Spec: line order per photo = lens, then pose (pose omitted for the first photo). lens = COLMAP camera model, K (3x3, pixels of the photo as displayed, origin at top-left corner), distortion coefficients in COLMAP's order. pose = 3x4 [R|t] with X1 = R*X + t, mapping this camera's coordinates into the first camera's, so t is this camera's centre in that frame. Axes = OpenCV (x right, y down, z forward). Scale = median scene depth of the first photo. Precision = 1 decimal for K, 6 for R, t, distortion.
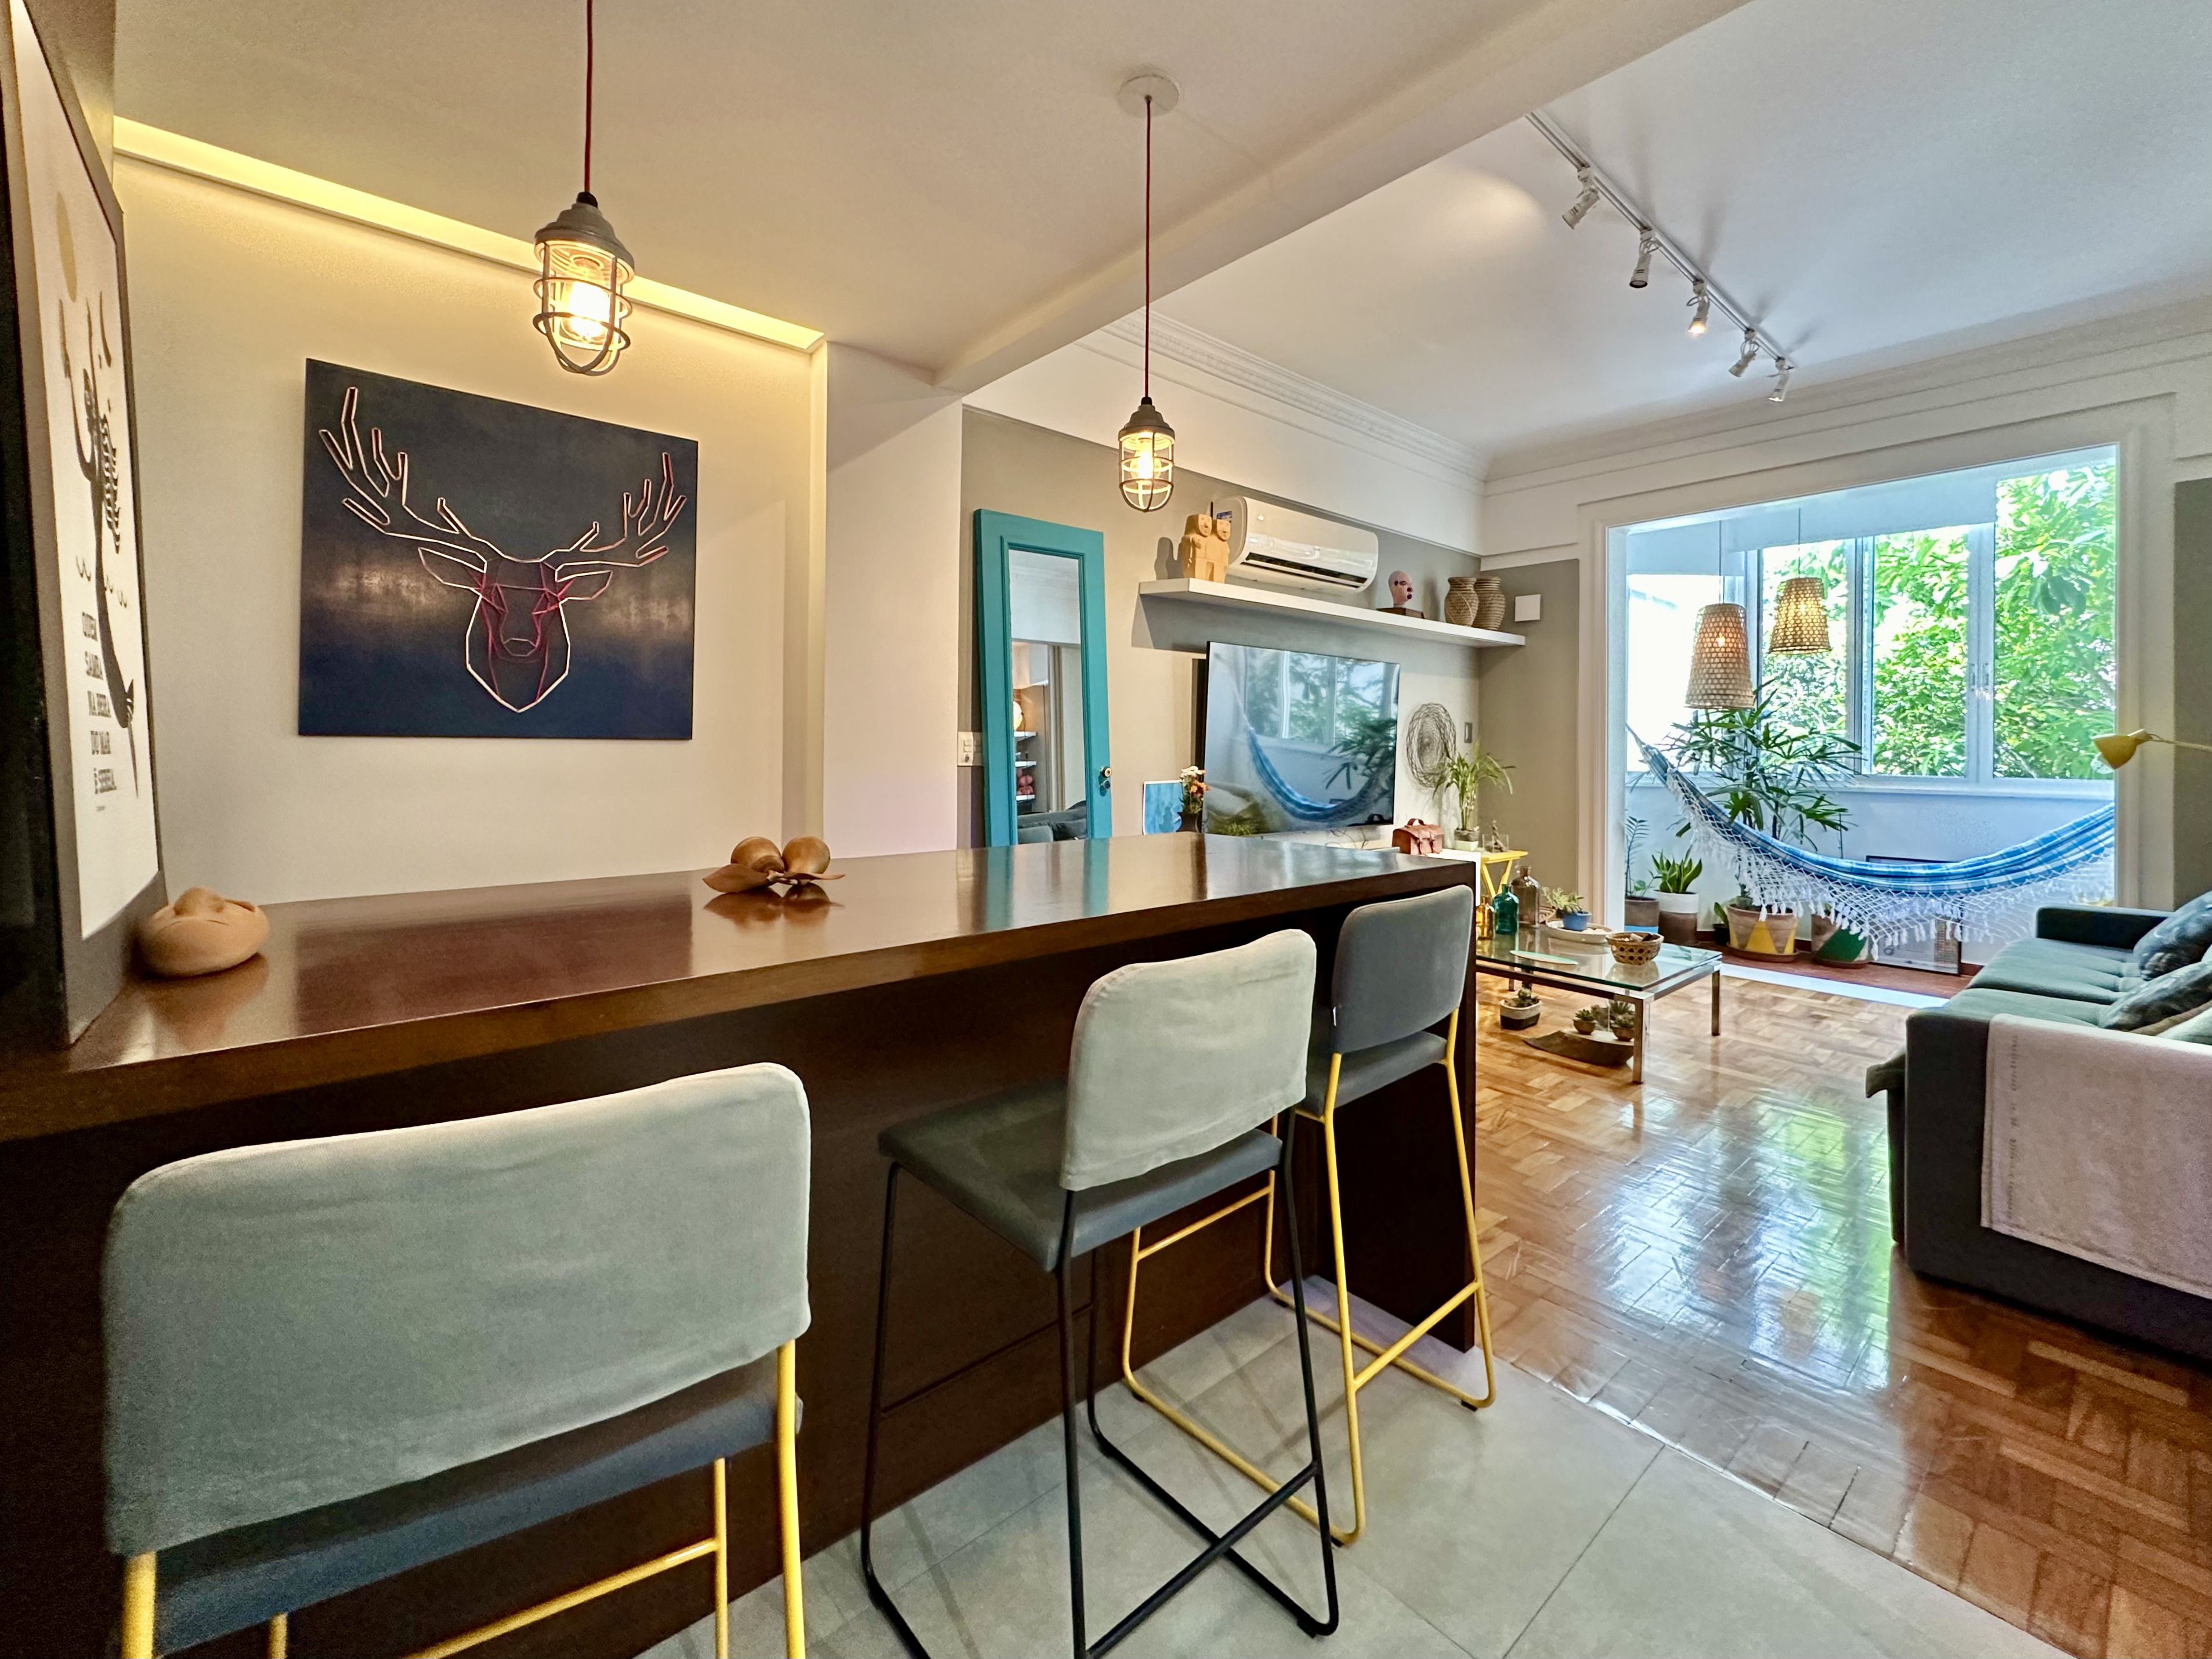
lens RADIAL K [[935.0, 0, 1110.7], [0, 935.0, 739.4], [0, 0, 1]] dist [-0.000786, -0.000304]
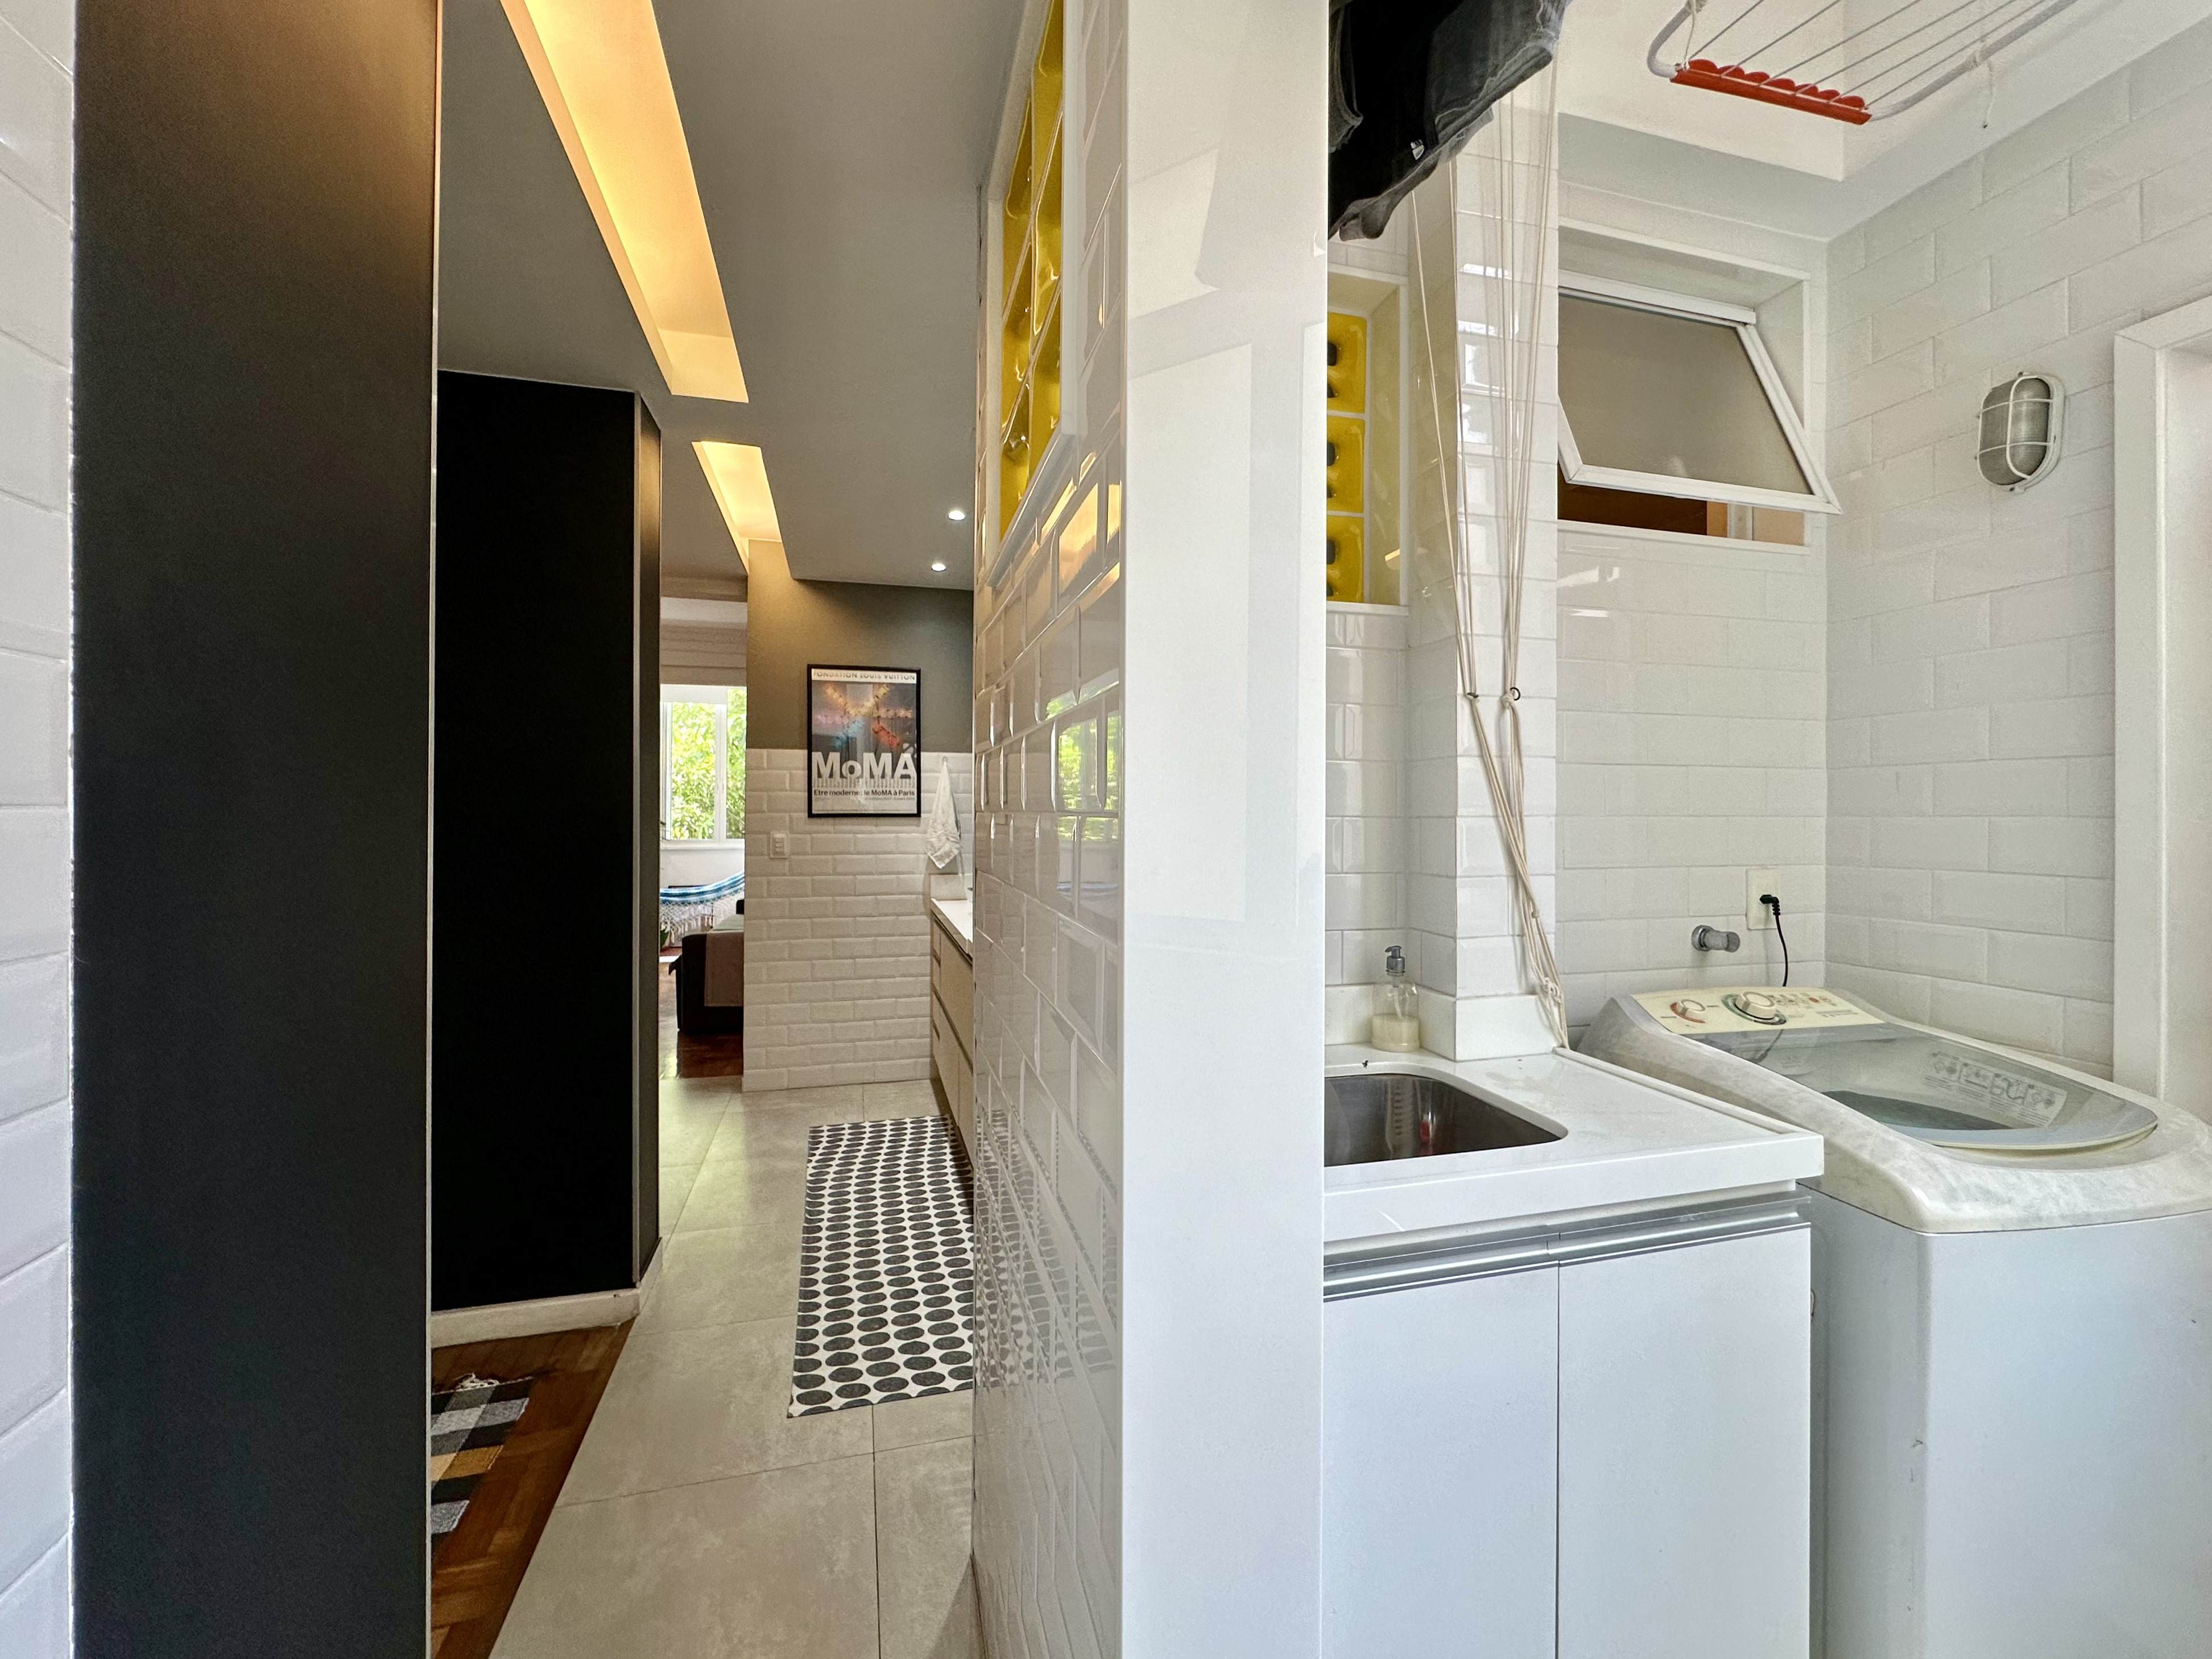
lens RADIAL K [[905.4, 0, 1096.3], [0, 905.4, 815.1], [0, 0, 1]] dist [-0.000306, -0.000059]
pose [[0.433634, -0.010185, 0.901031, -0.376013], [-0.006735, 0.999872, 0.014544, -0.036654], [-0.901064, -0.012376, 0.433510, -0.464274]]
